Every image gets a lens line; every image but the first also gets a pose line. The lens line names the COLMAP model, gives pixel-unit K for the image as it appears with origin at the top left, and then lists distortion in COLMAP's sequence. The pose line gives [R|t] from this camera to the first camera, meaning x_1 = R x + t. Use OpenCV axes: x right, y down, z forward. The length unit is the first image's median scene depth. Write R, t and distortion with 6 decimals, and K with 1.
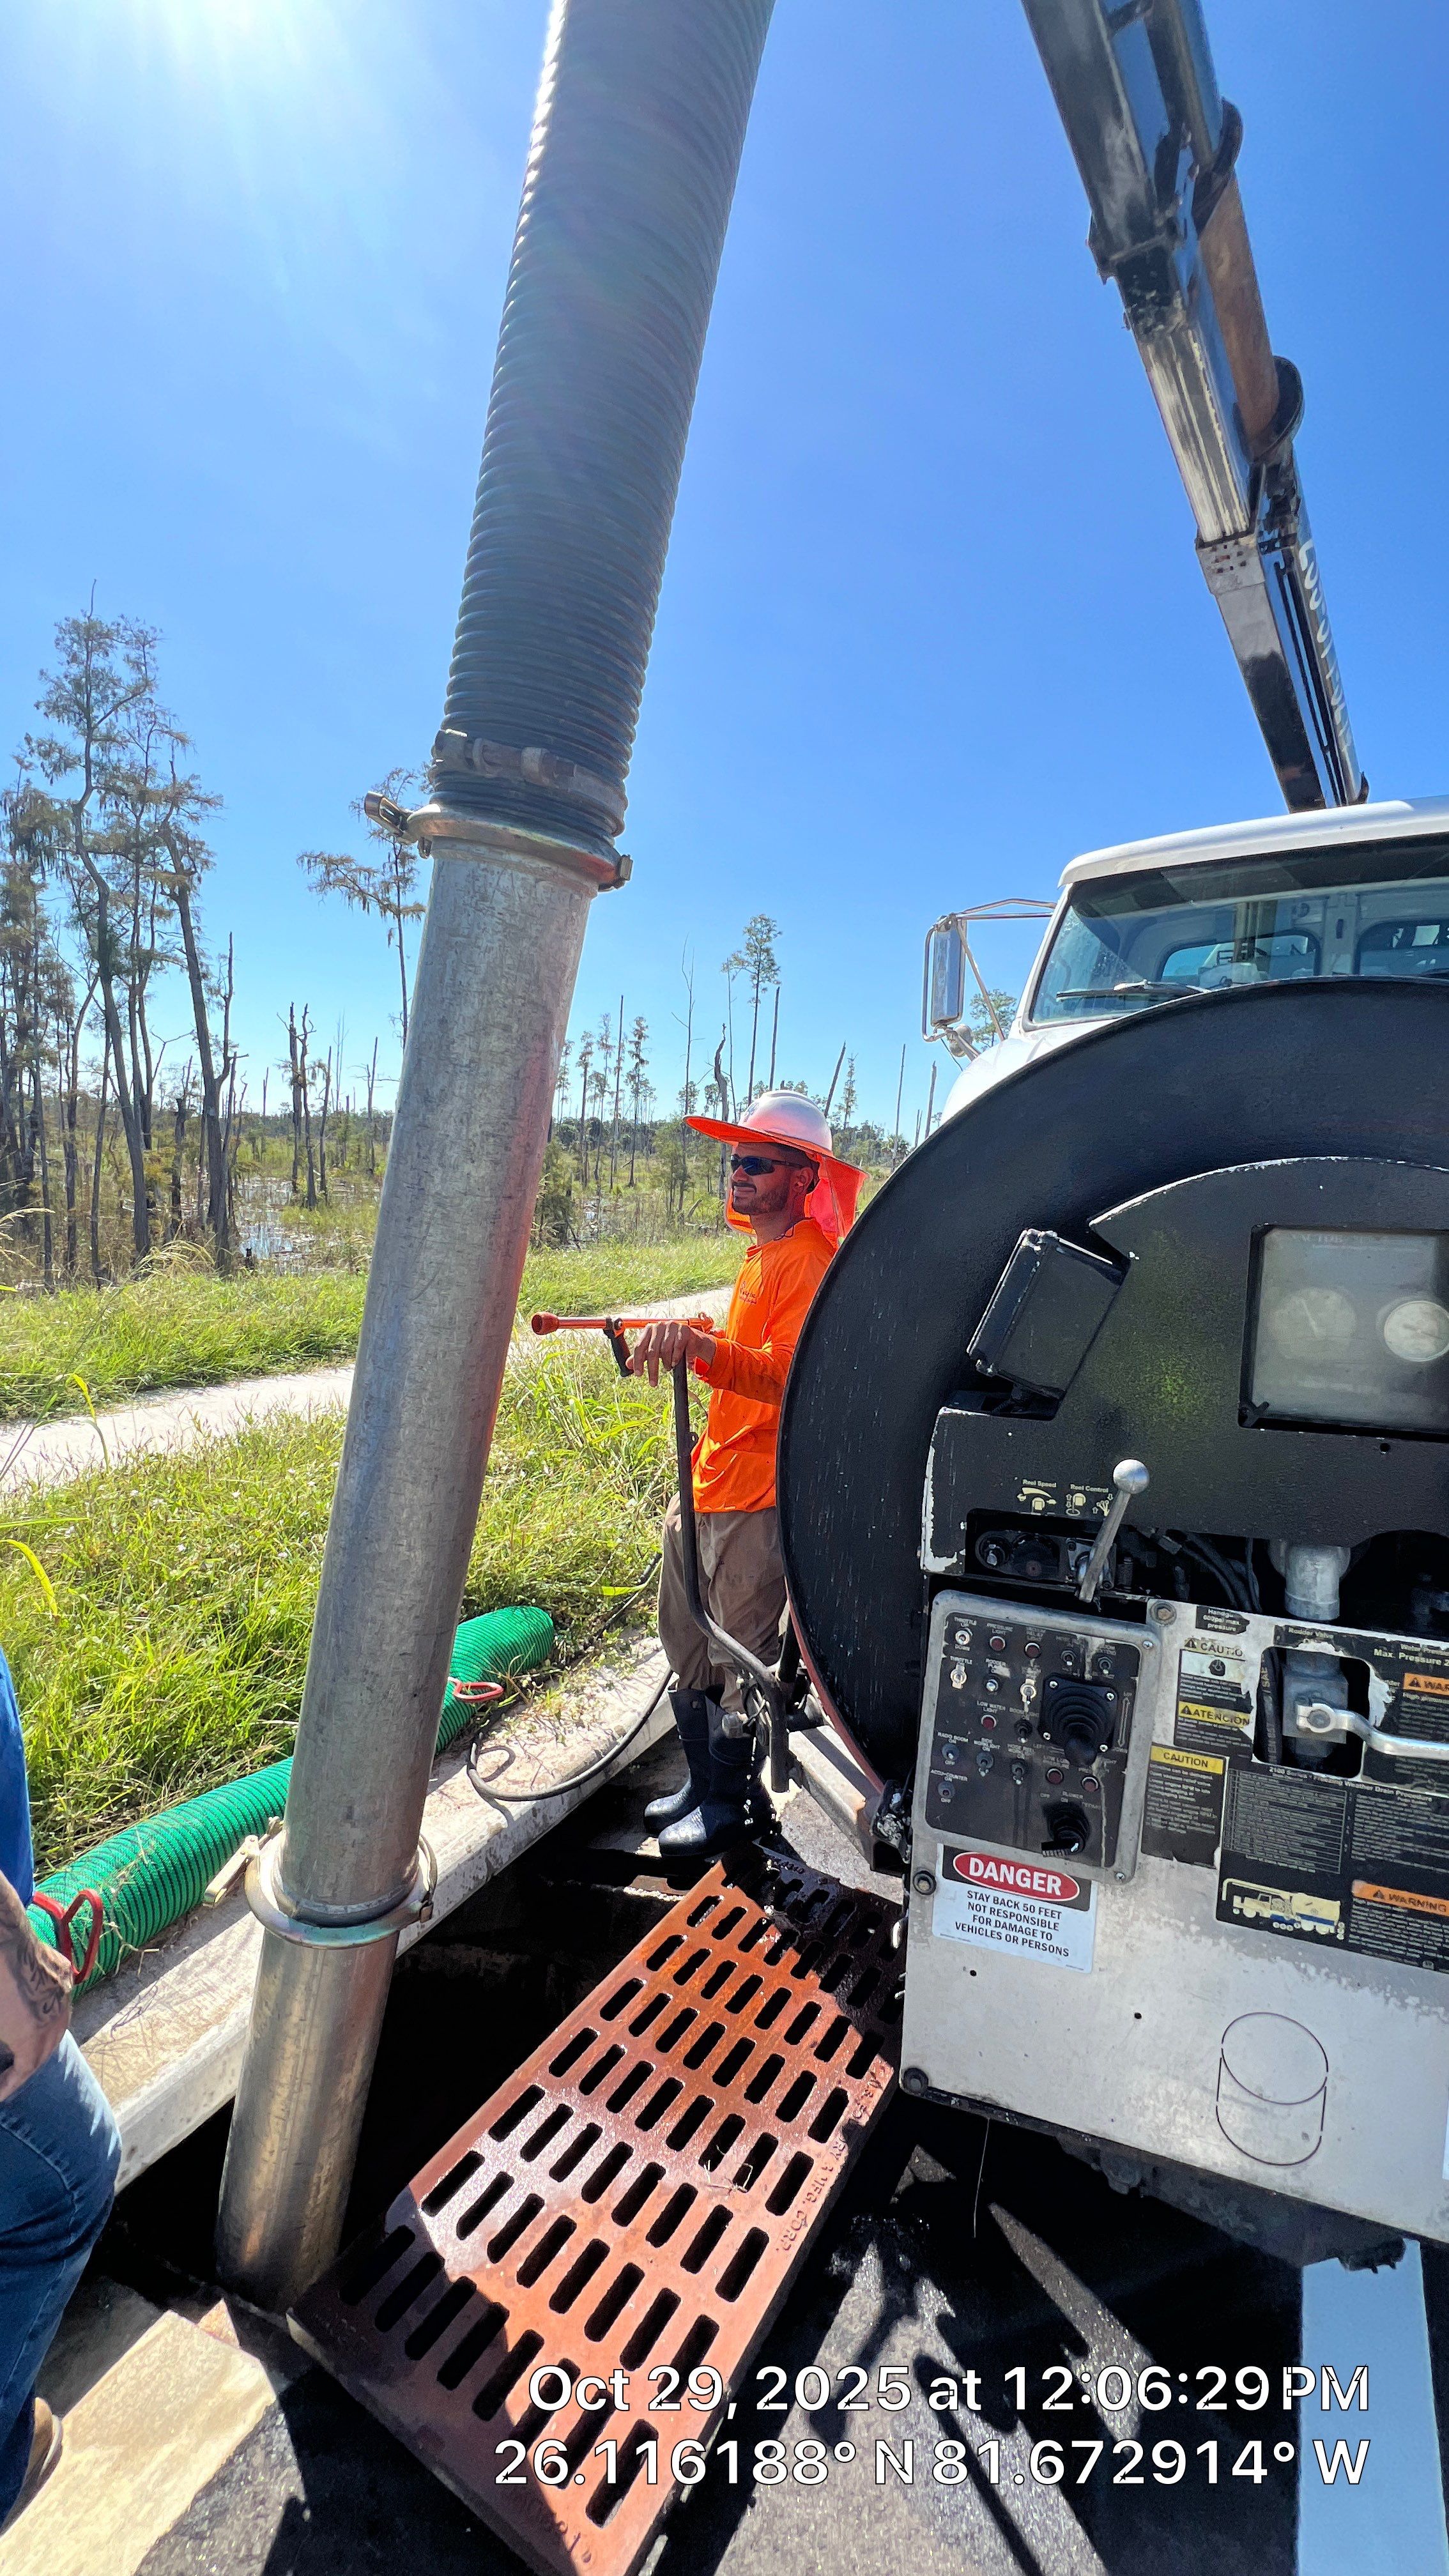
lens RADIAL K [[1023.6, 0, 791.9], [0, 1023.6, 1295.1], [0, 0, 1]] dist [-0.001245, 0.000058]
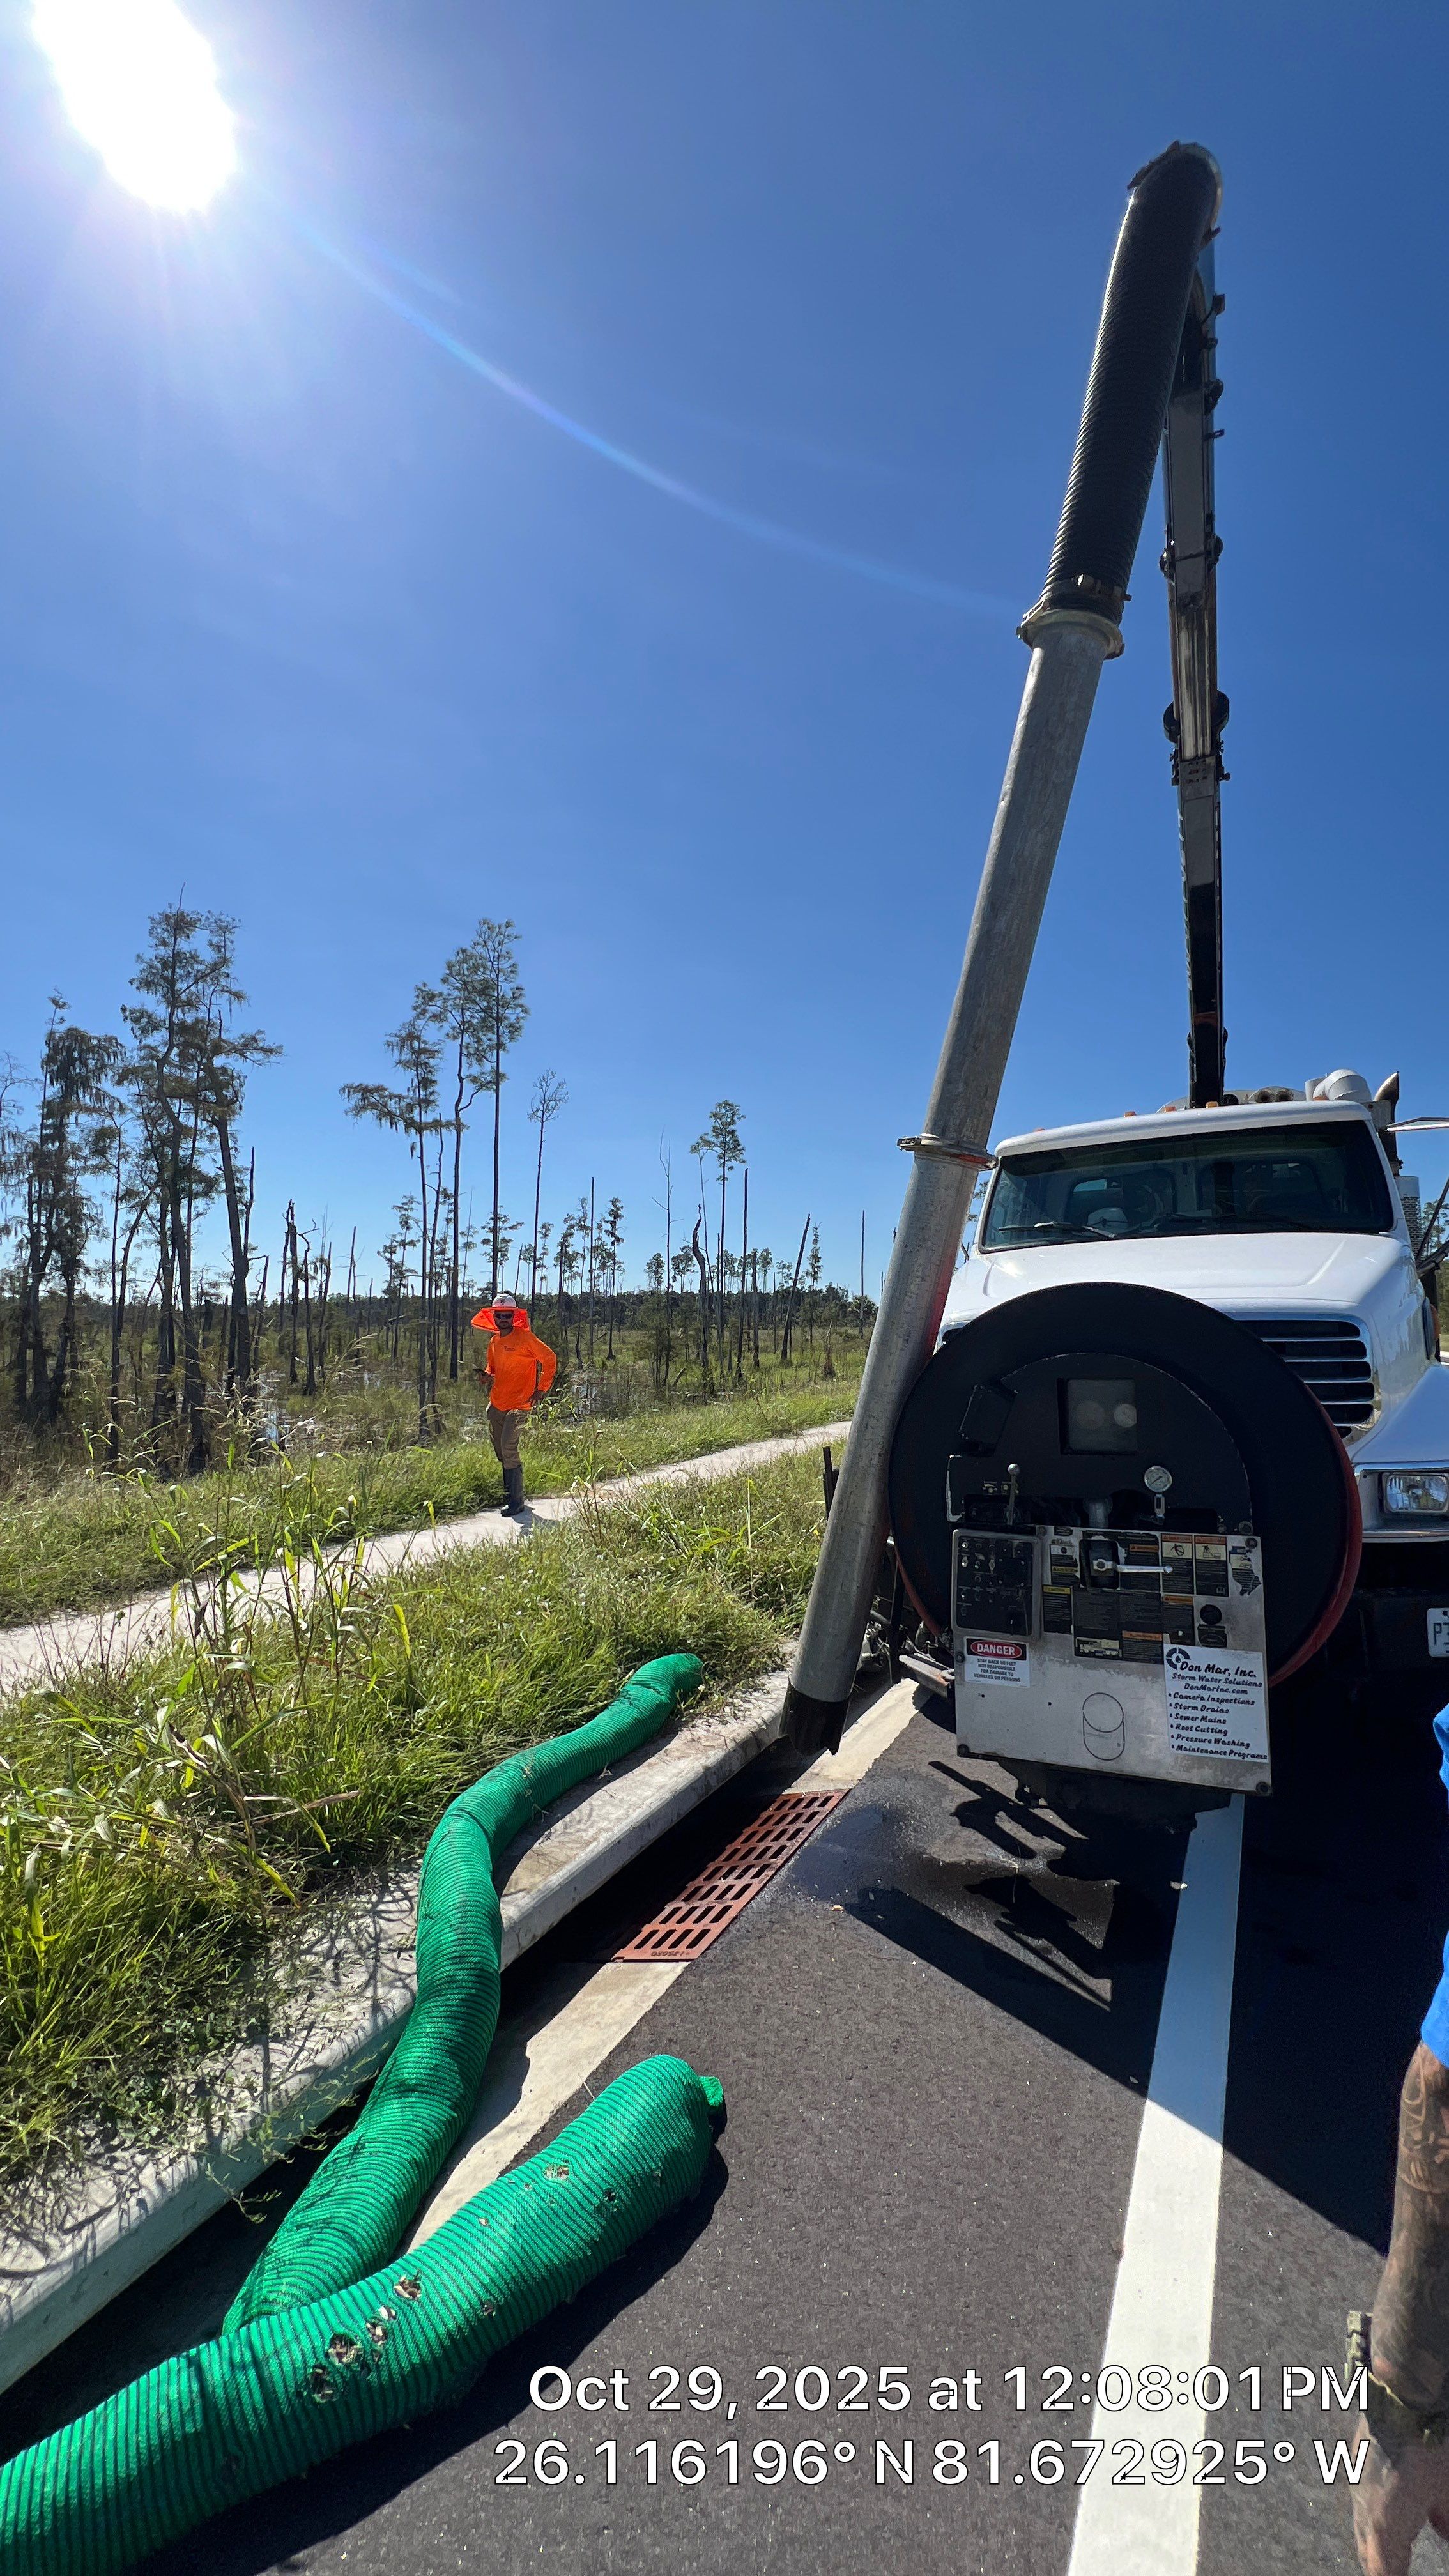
lens RADIAL K [[1035.0, 0, 724.5], [0, 1035.0, 1288.0], [0, 0, 1]] dist [-0.002353, 0.000515]
pose [[0.998503, -0.044521, -0.031769, -0.302388], [0.038598, 0.985134, -0.167397, 0.107455], [0.038750, 0.165920, 0.985378, -1.582007]]
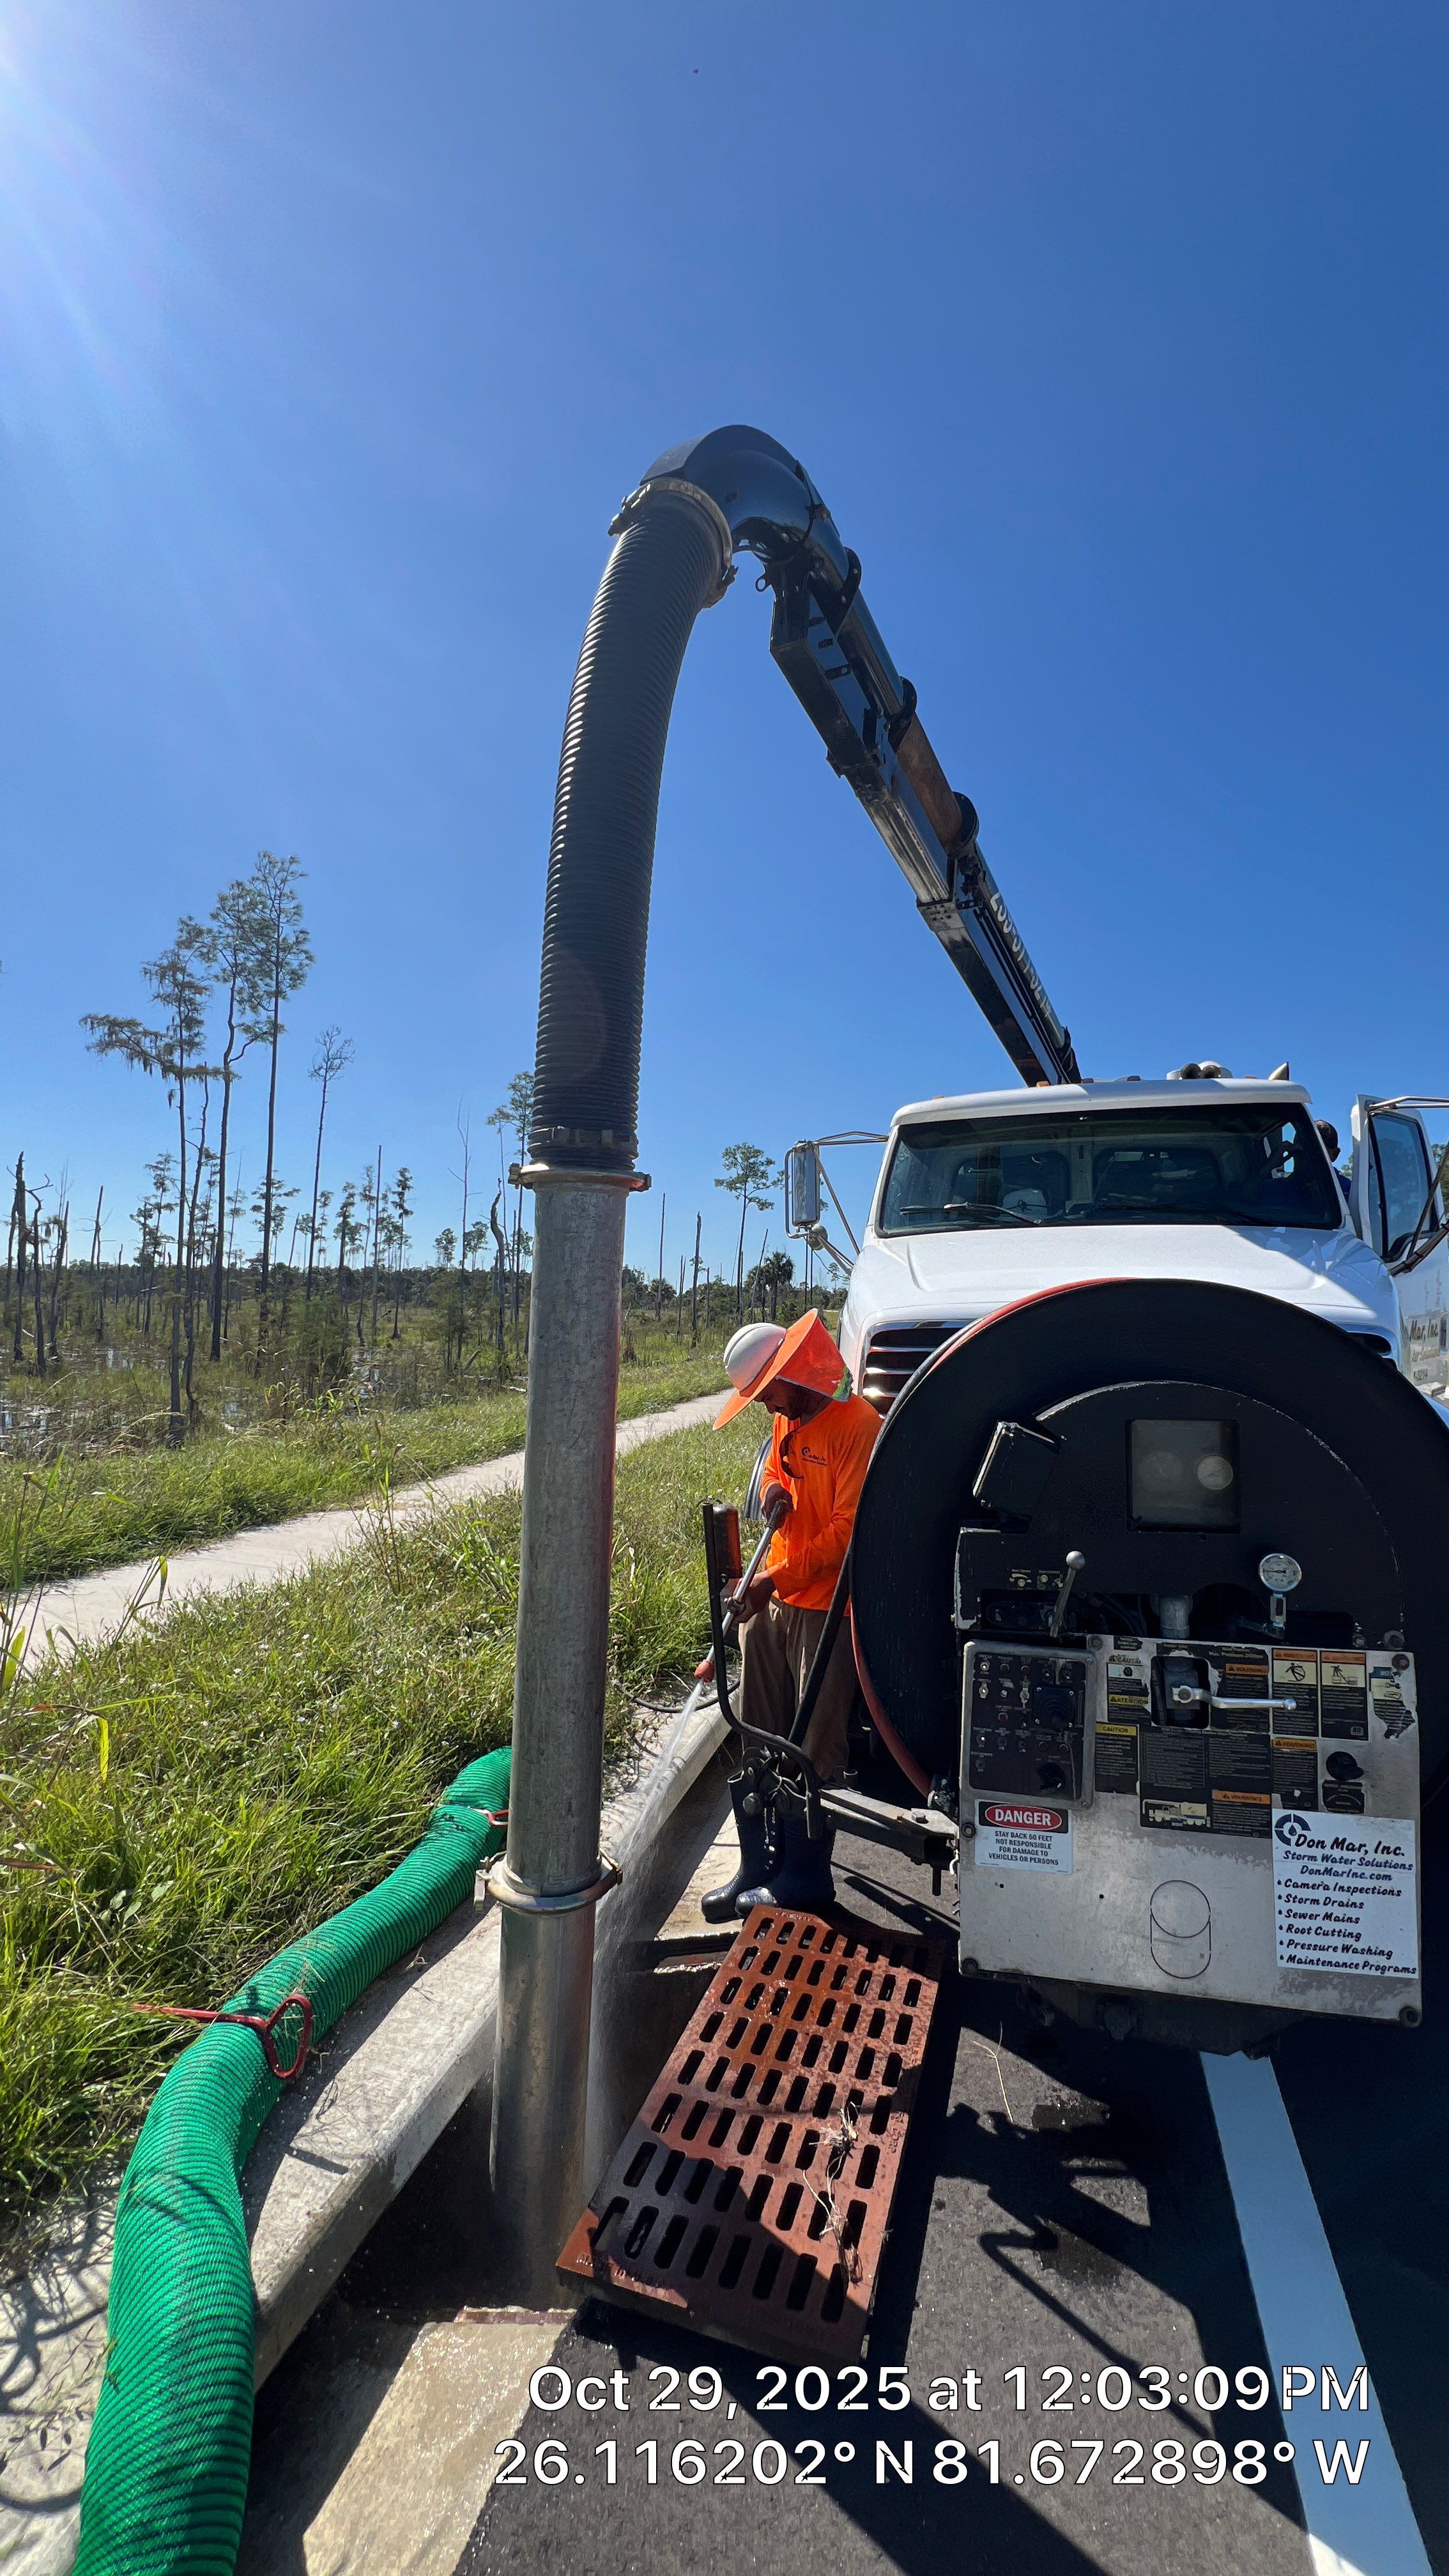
lens RADIAL K [[1035.0, 0, 724.5], [0, 1035.0, 1288.0], [0, 0, 1]] dist [-0.002353, 0.000515]
pose [[0.986118, -0.018133, 0.165052, -0.508431], [0.041948, 0.988981, -0.141972, -0.058845], [-0.160659, 0.146925, 0.976013, -0.665630]]
